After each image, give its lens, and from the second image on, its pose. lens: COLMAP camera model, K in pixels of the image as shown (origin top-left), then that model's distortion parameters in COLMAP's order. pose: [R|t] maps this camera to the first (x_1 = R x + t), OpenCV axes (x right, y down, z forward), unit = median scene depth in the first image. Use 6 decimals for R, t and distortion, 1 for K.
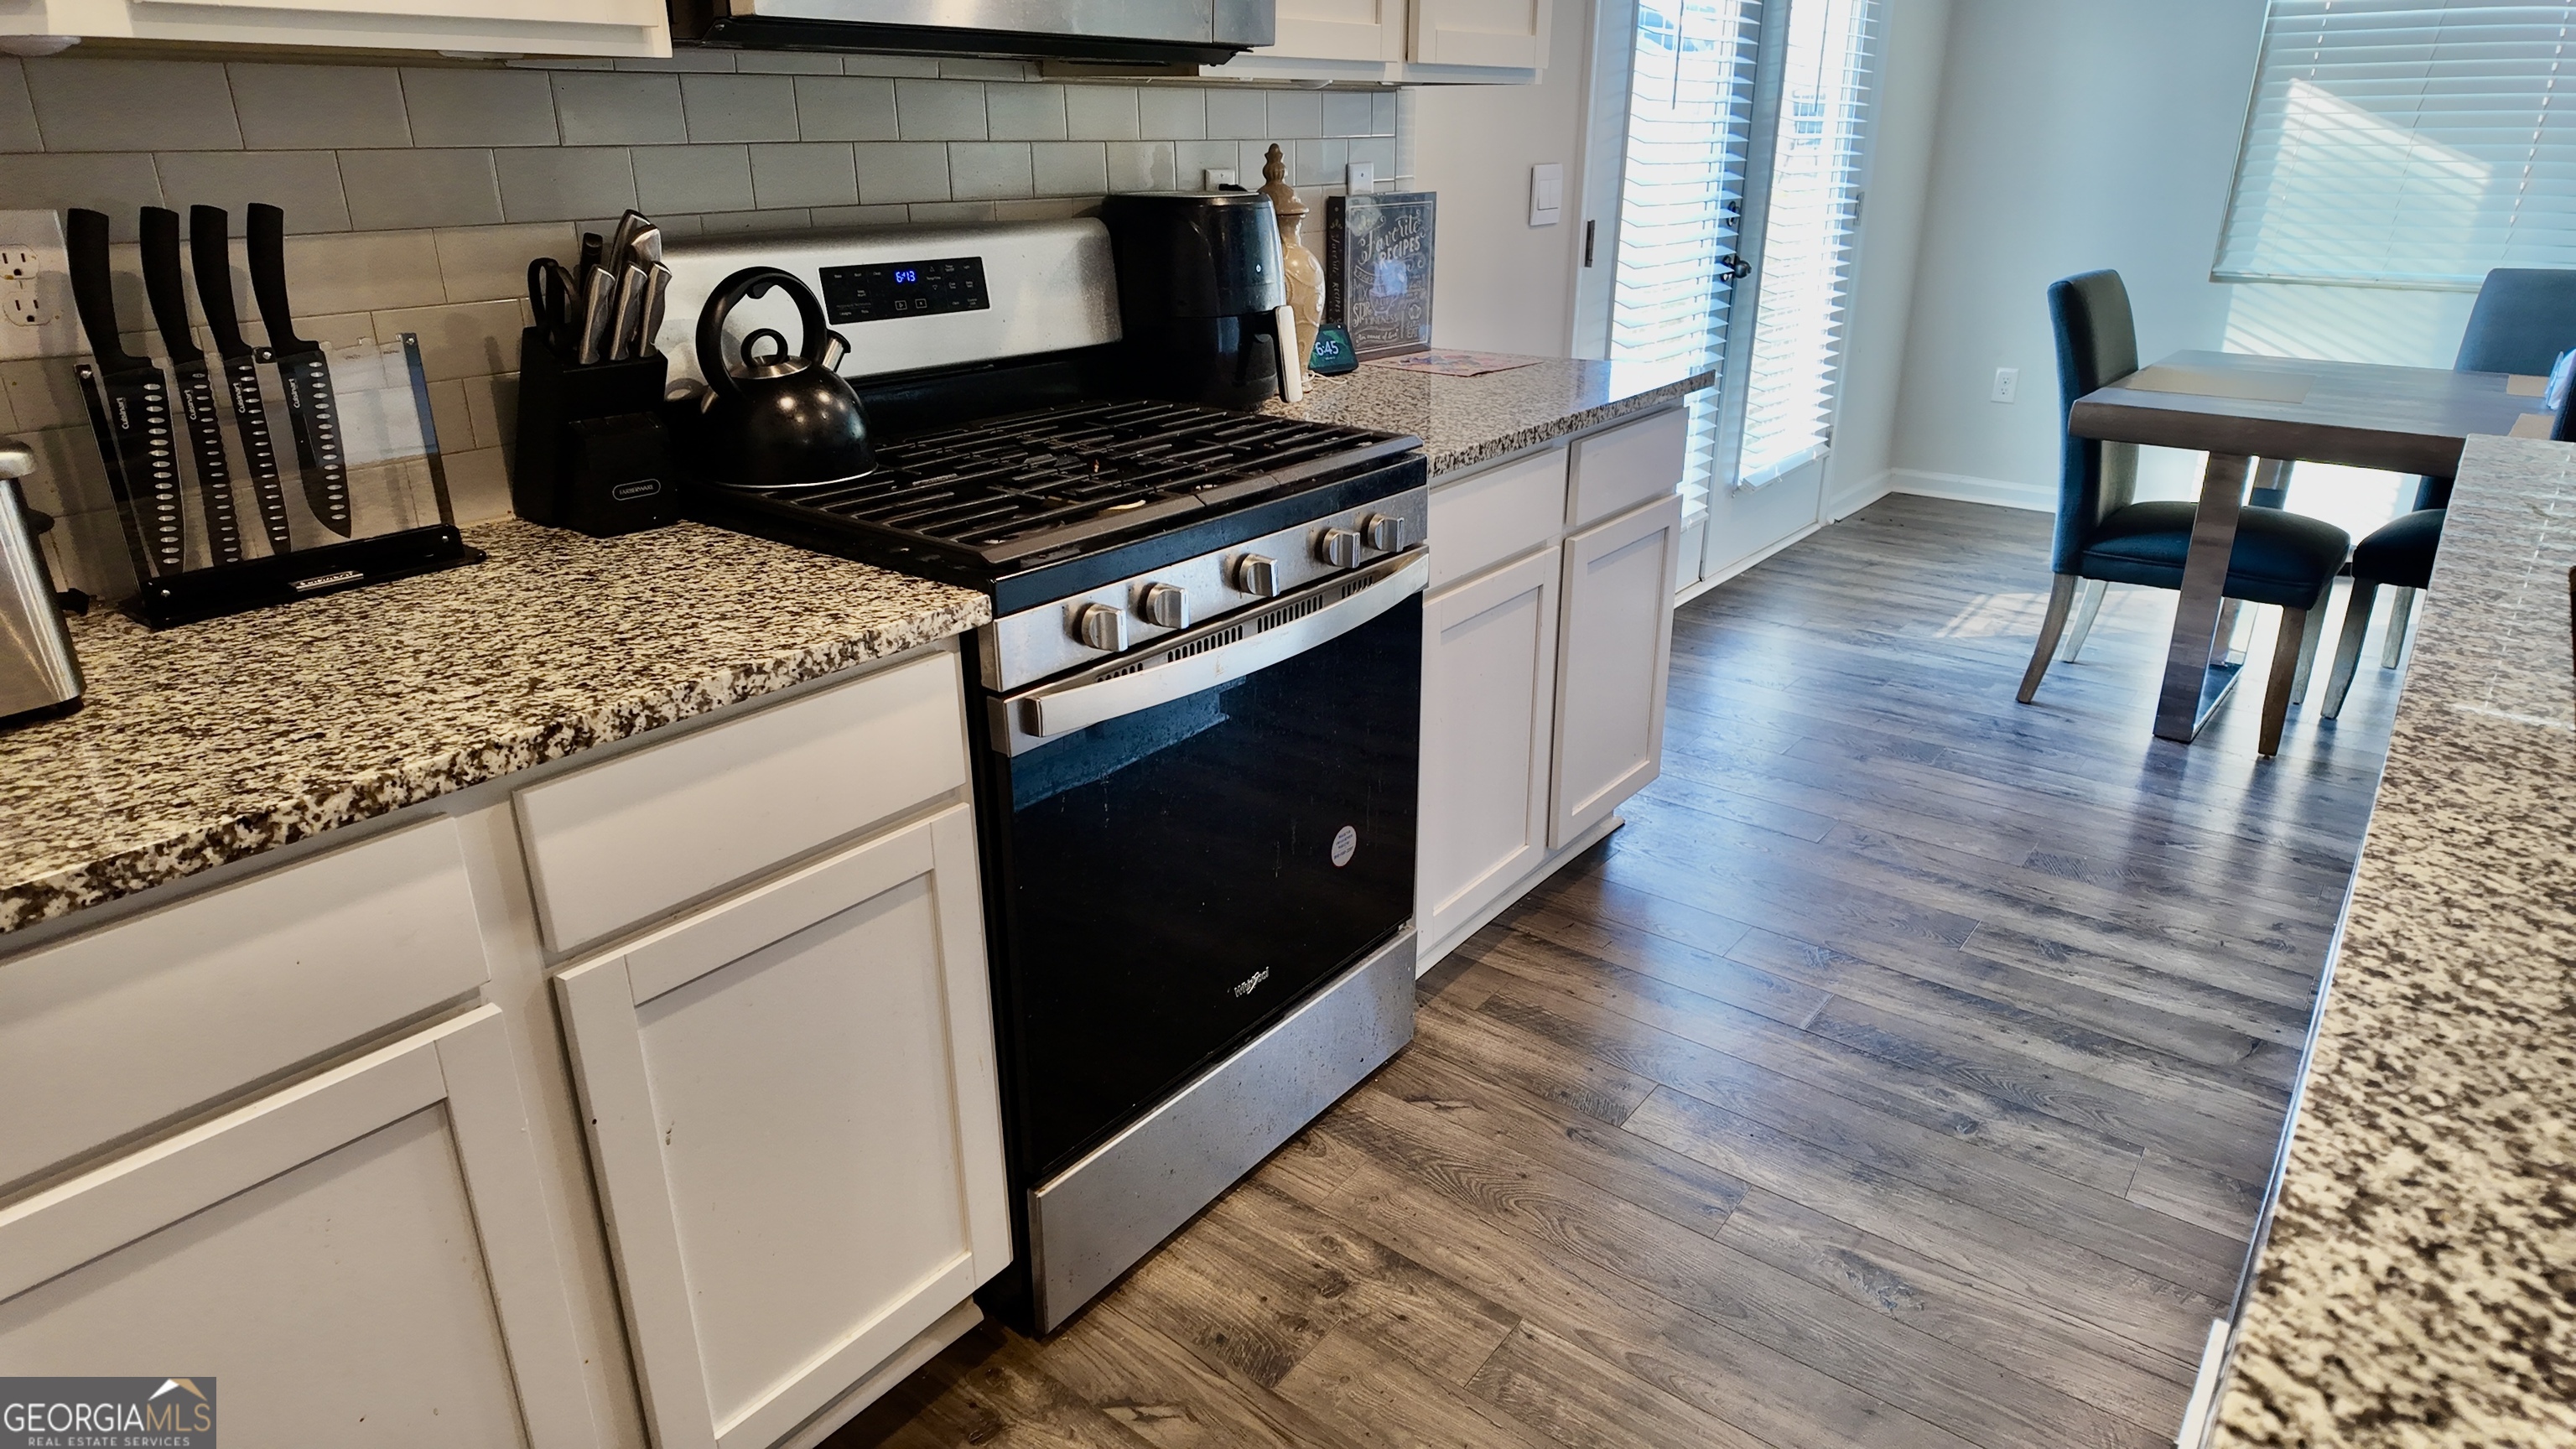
lens RADIAL K [[1528.0, 0, 1288.0], [0, 1528.0, 724.5], [0, 0, 1]] dist [0.002196, -0.000399]
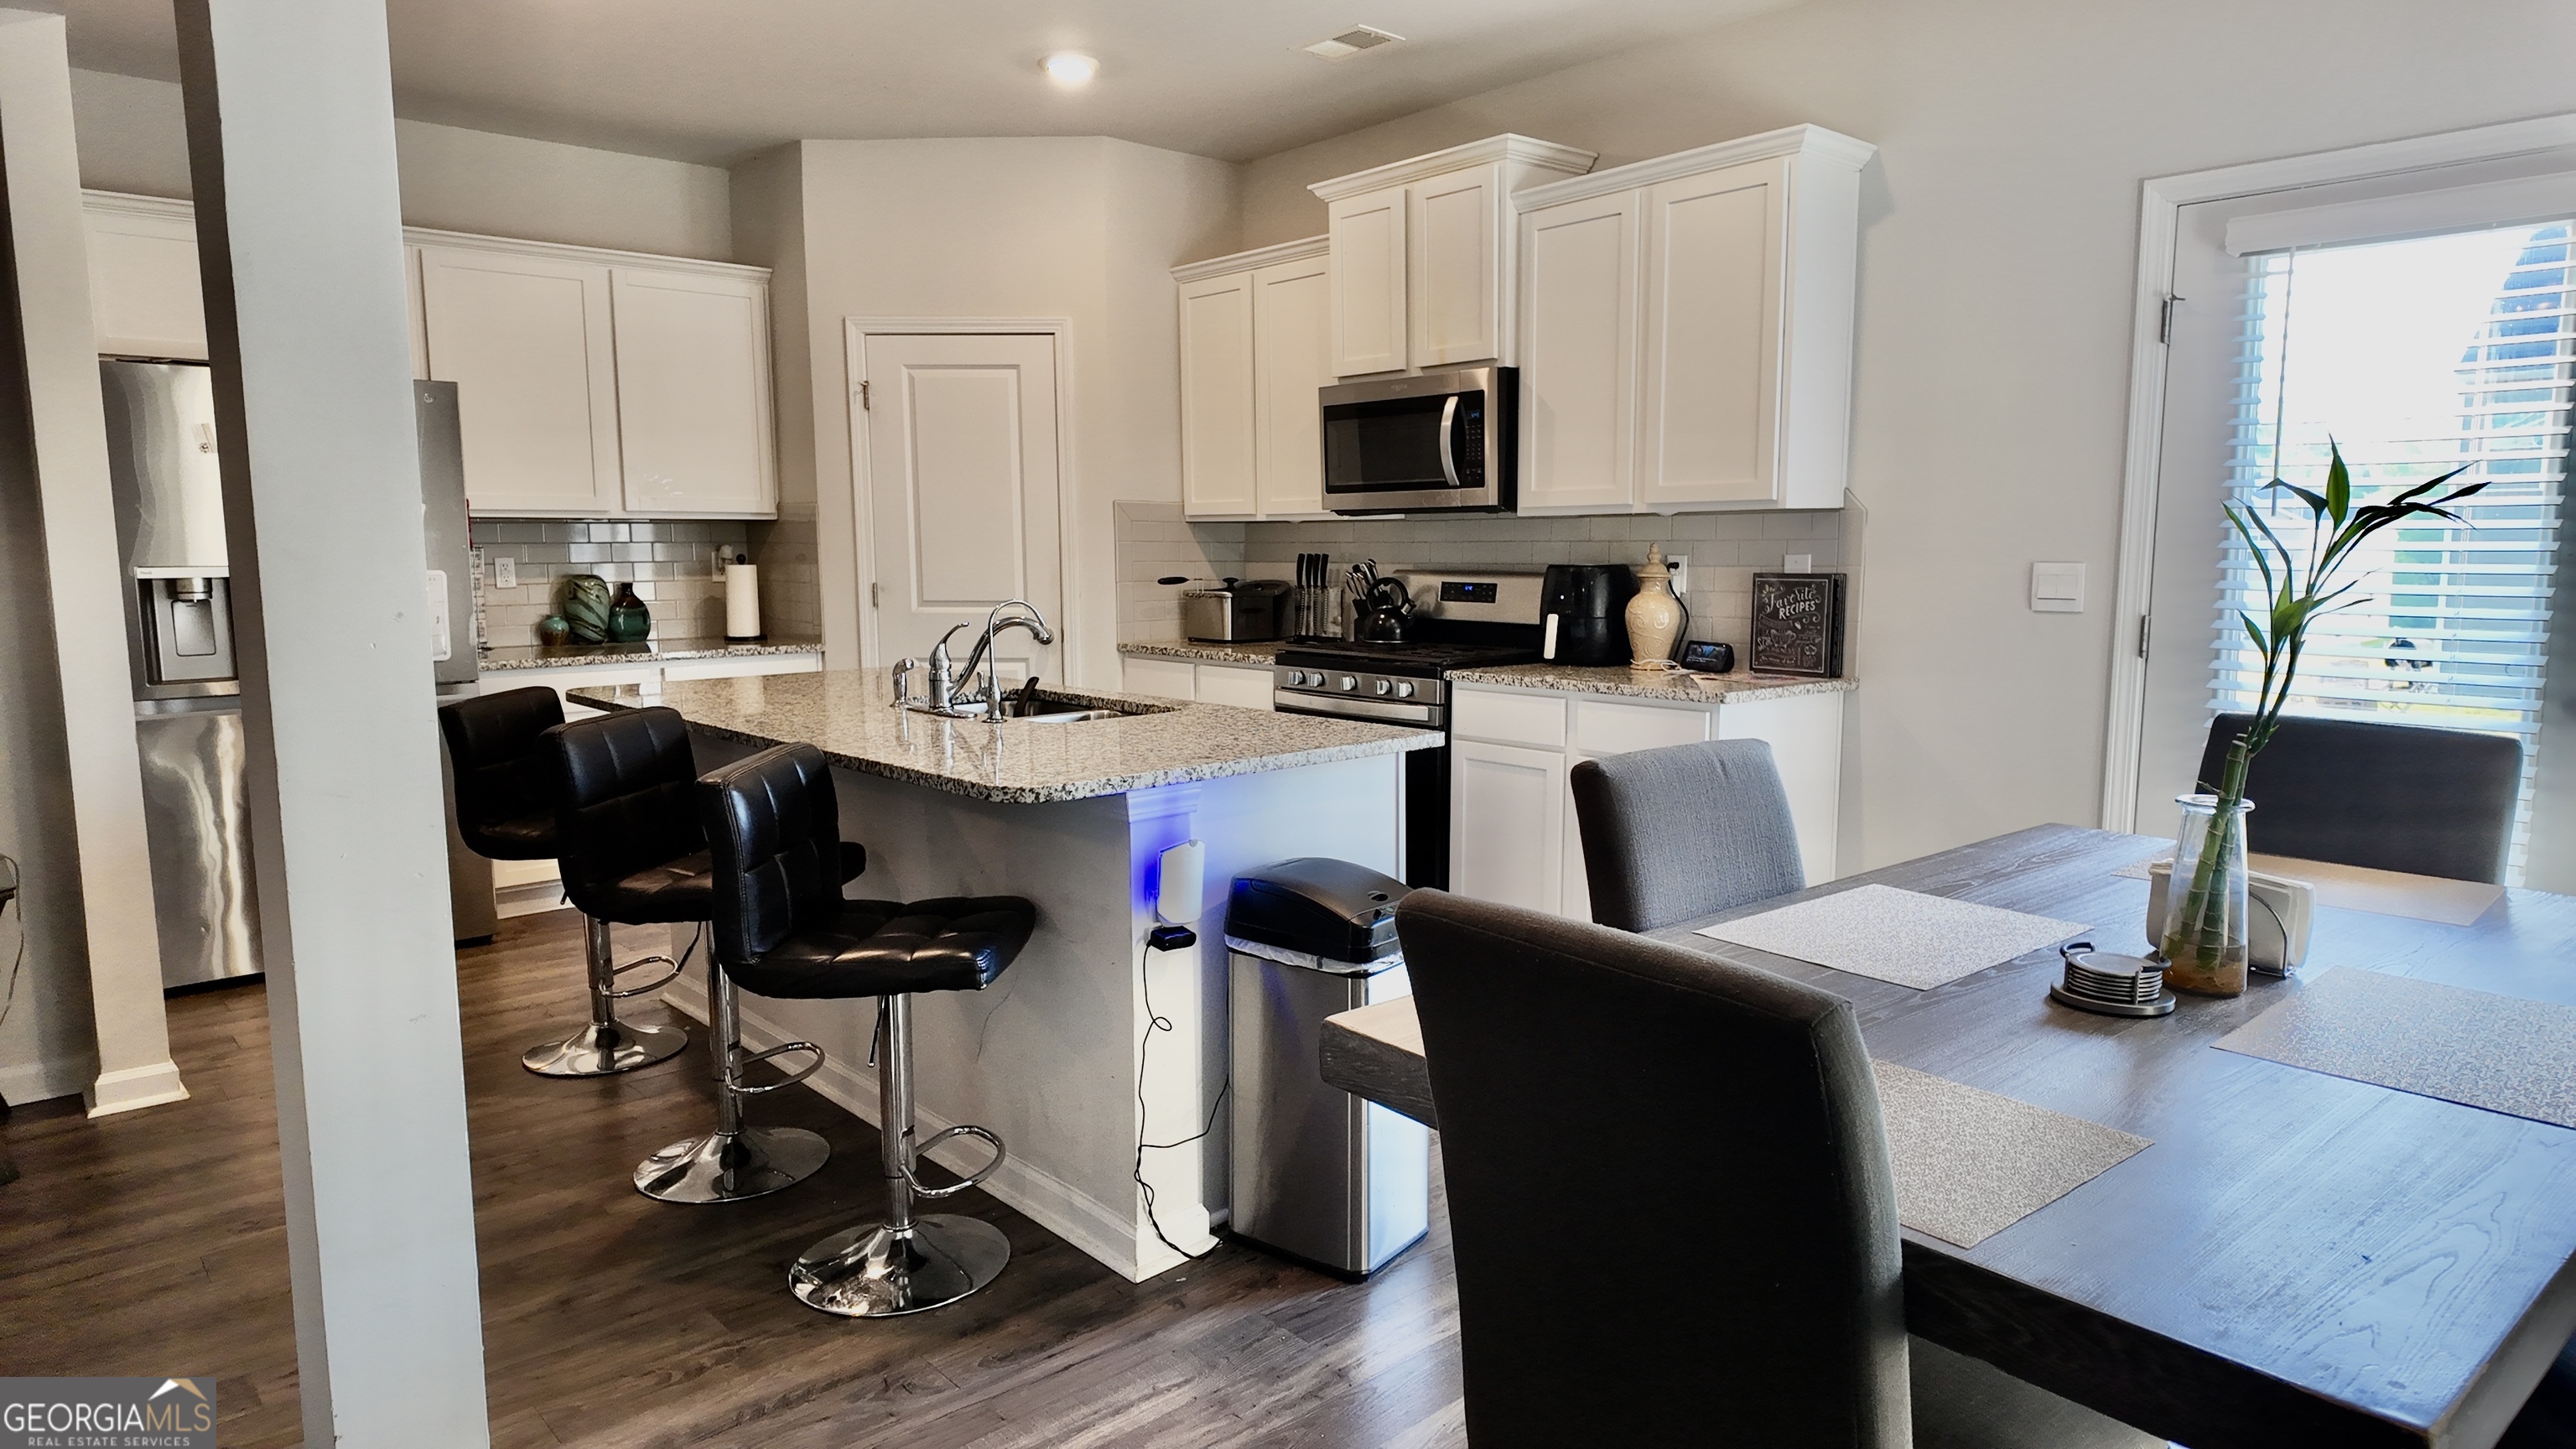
lens RADIAL K [[1508.1, 0, 1288.0], [0, 1508.1, 724.5], [0, 0, 1]] dist [0.002730, -0.000393]
pose [[-0.197768, 0.129466, -0.971662, 2.665316], [-0.345243, 0.918526, 0.192656, -0.519367], [0.917439, 0.373561, -0.136958, 1.271902]]
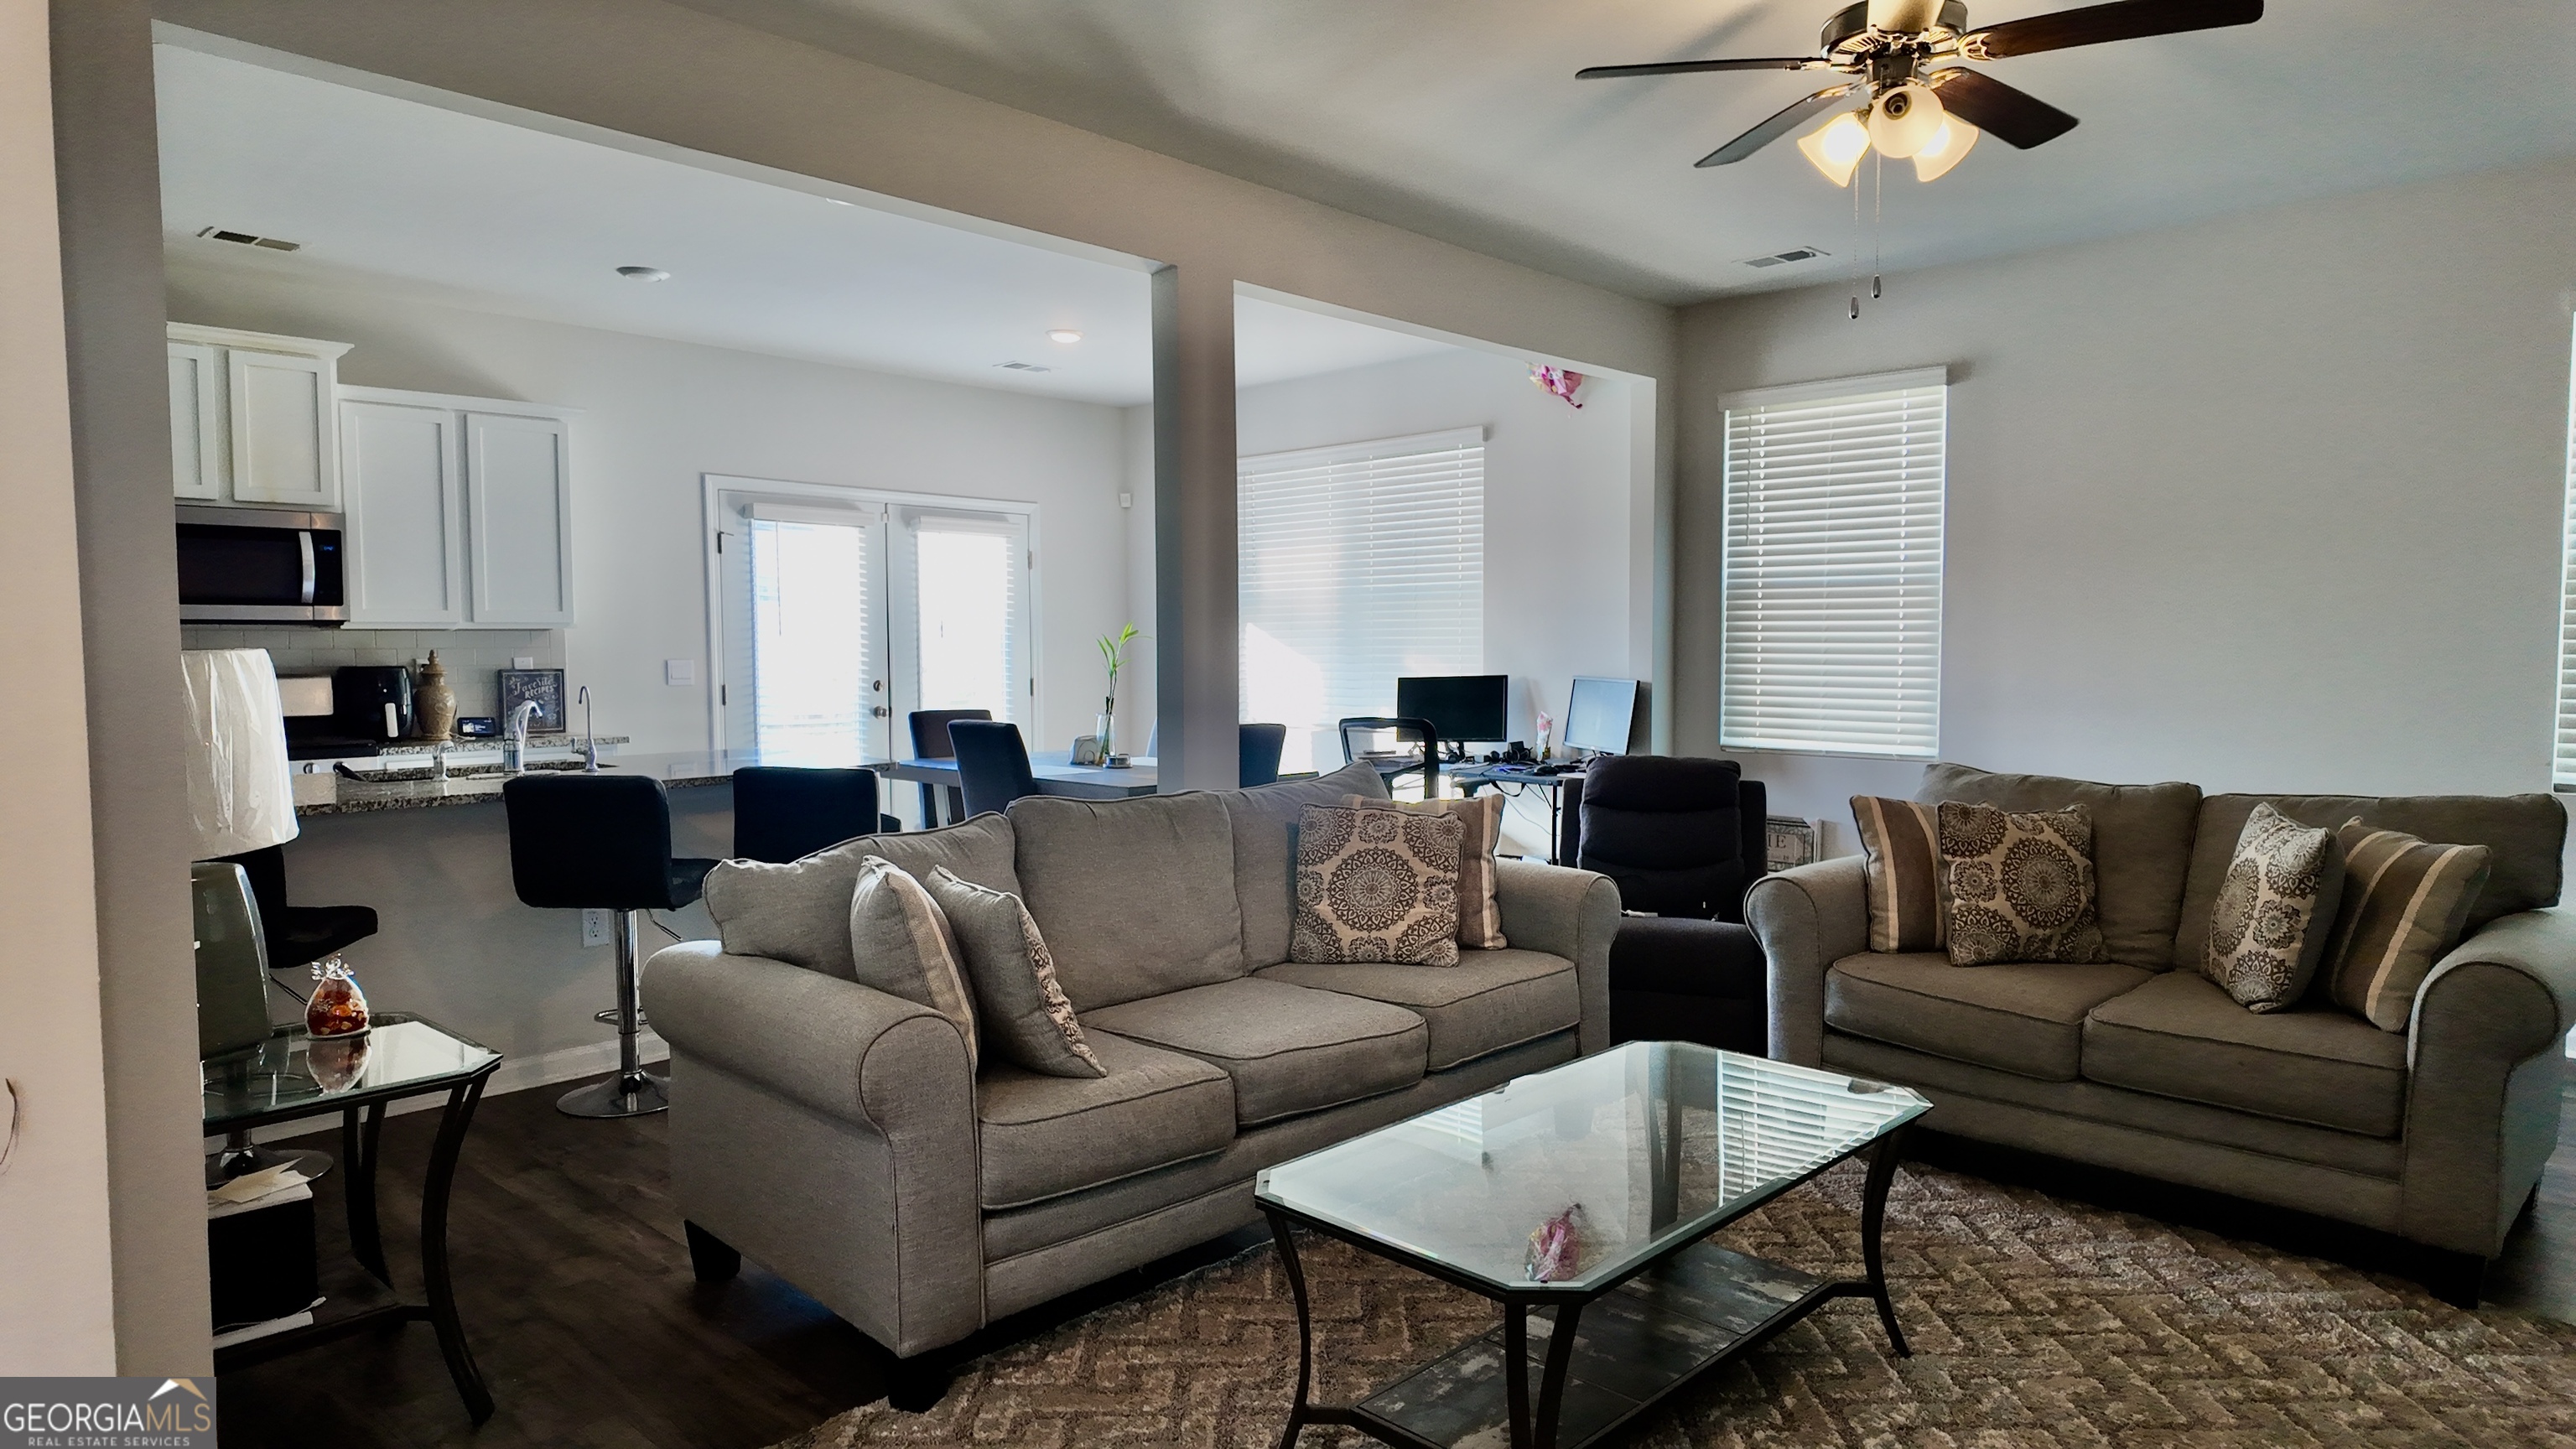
lens RADIAL K [[1508.1, 0, 1288.0], [0, 1508.1, 724.5], [0, 0, 1]] dist [0.002730, -0.000393]
pose [[0.992494, 0.003433, -0.122241, 2.490442], [-0.041172, 0.950630, -0.307583, 0.692162], [0.115150, 0.310307, 0.943637, -1.791685]]
